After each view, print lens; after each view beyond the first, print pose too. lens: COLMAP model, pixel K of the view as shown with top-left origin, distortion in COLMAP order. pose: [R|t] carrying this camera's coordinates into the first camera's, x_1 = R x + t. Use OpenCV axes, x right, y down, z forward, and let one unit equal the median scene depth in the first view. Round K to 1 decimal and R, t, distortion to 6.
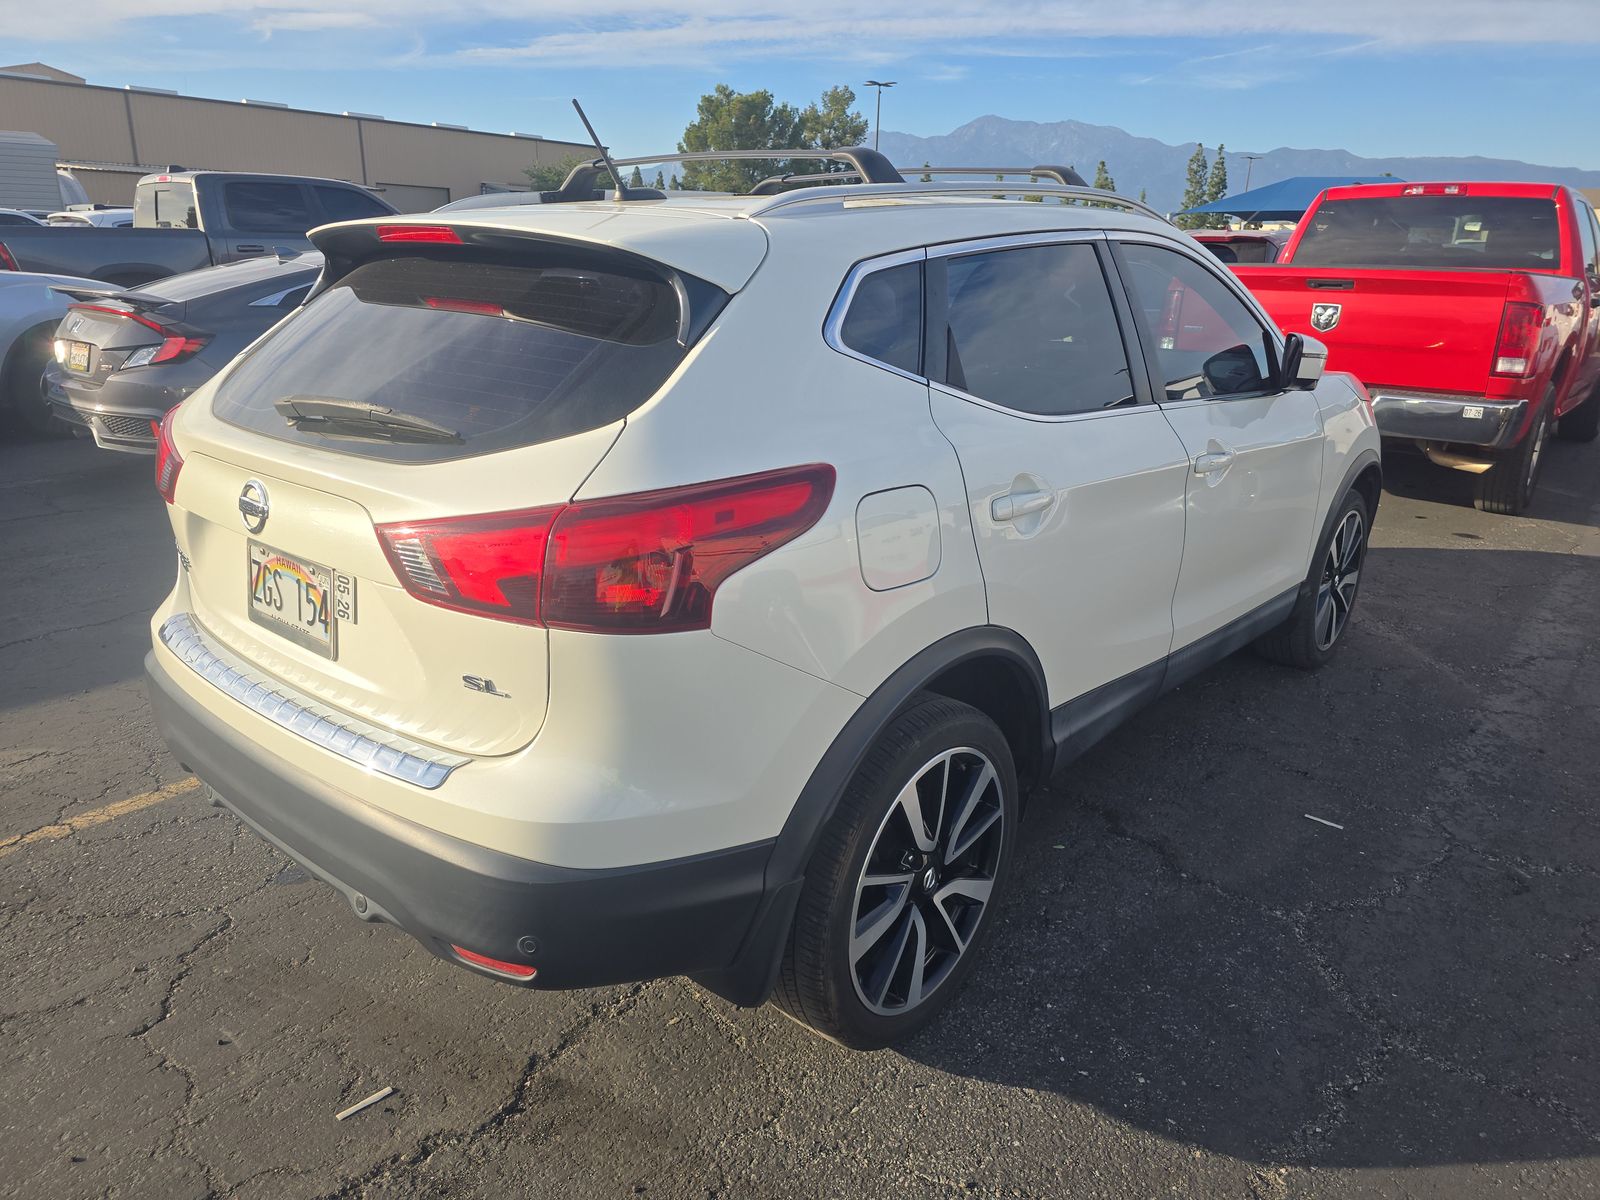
lens RADIAL K [[1090.5, 0, 800.0], [0, 1090.5, 600.0], [0, 0, 1]] dist [0.017571, -0.007312]
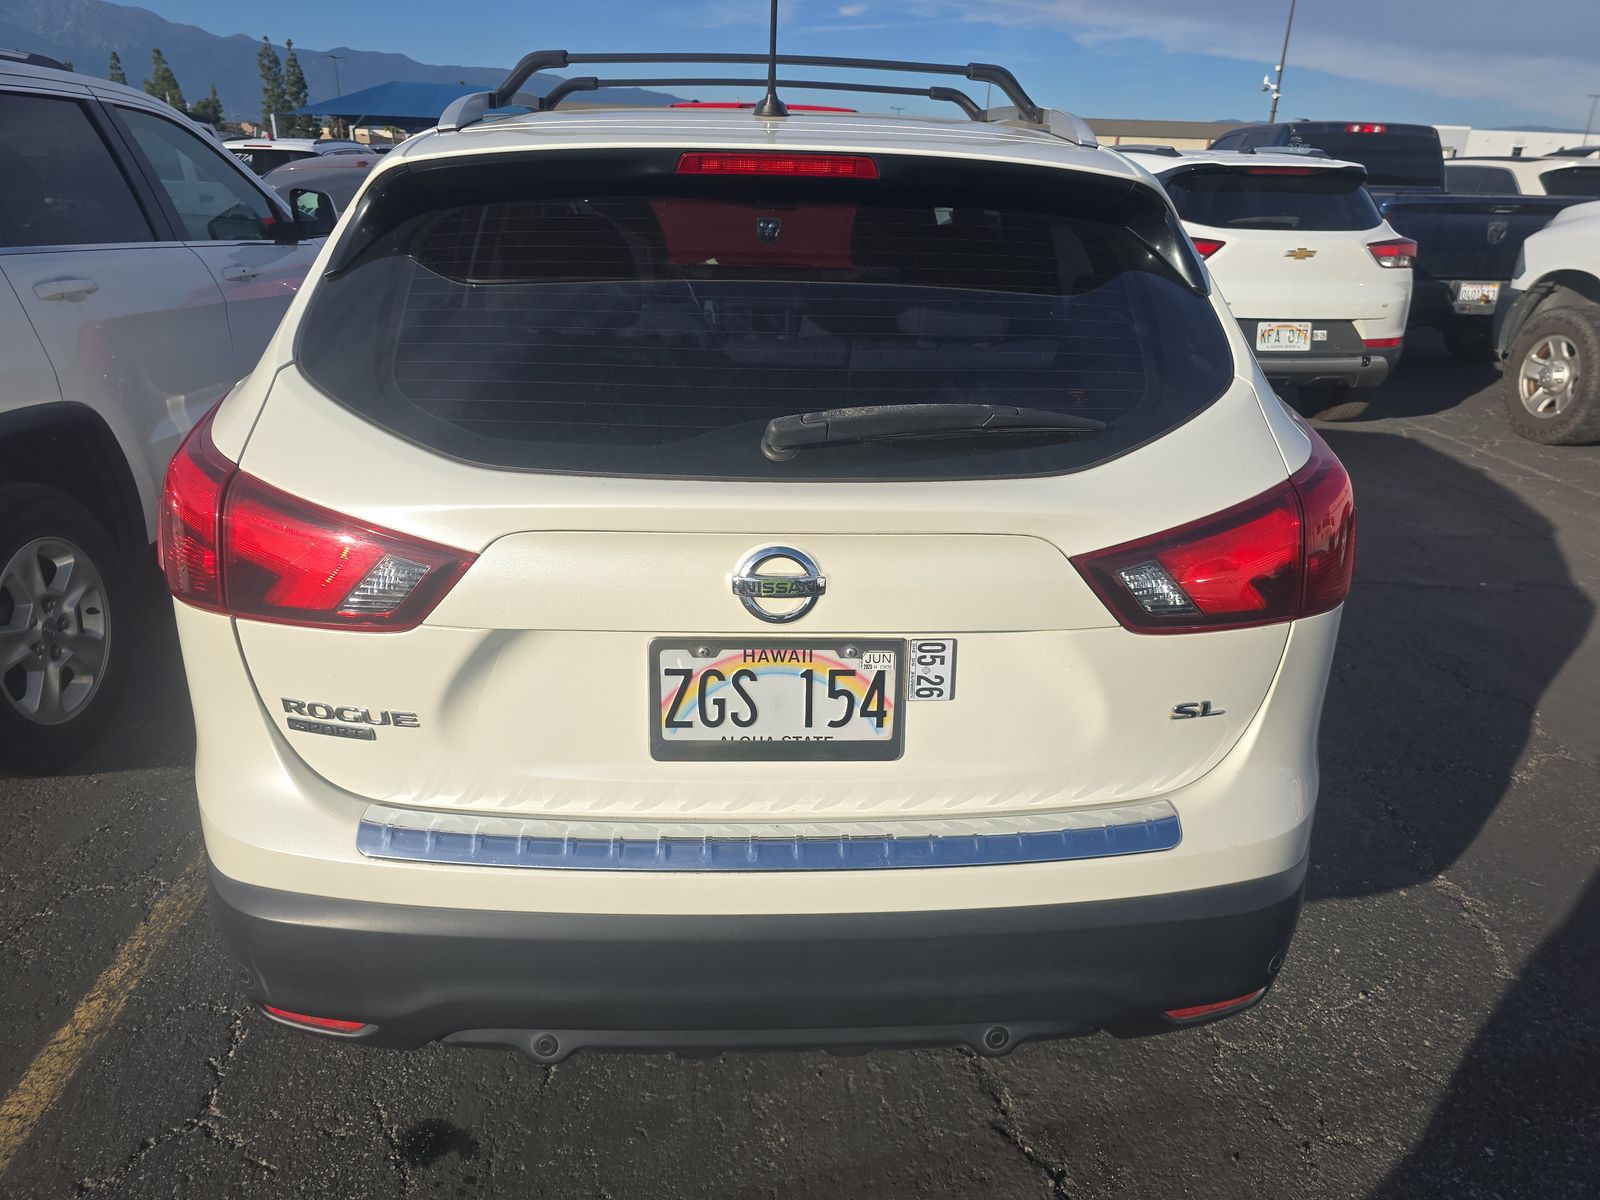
lens RADIAL K [[1090.5, 0, 800.0], [0, 1090.5, 600.0], [0, 0, 1]] dist [0.017571, -0.007312]
pose [[0.724643, -0.246323, 0.643597, -0.852871], [0.196656, 0.969016, 0.149450, -0.159641], [-0.660468, 0.018269, 0.750632, 0.453819]]
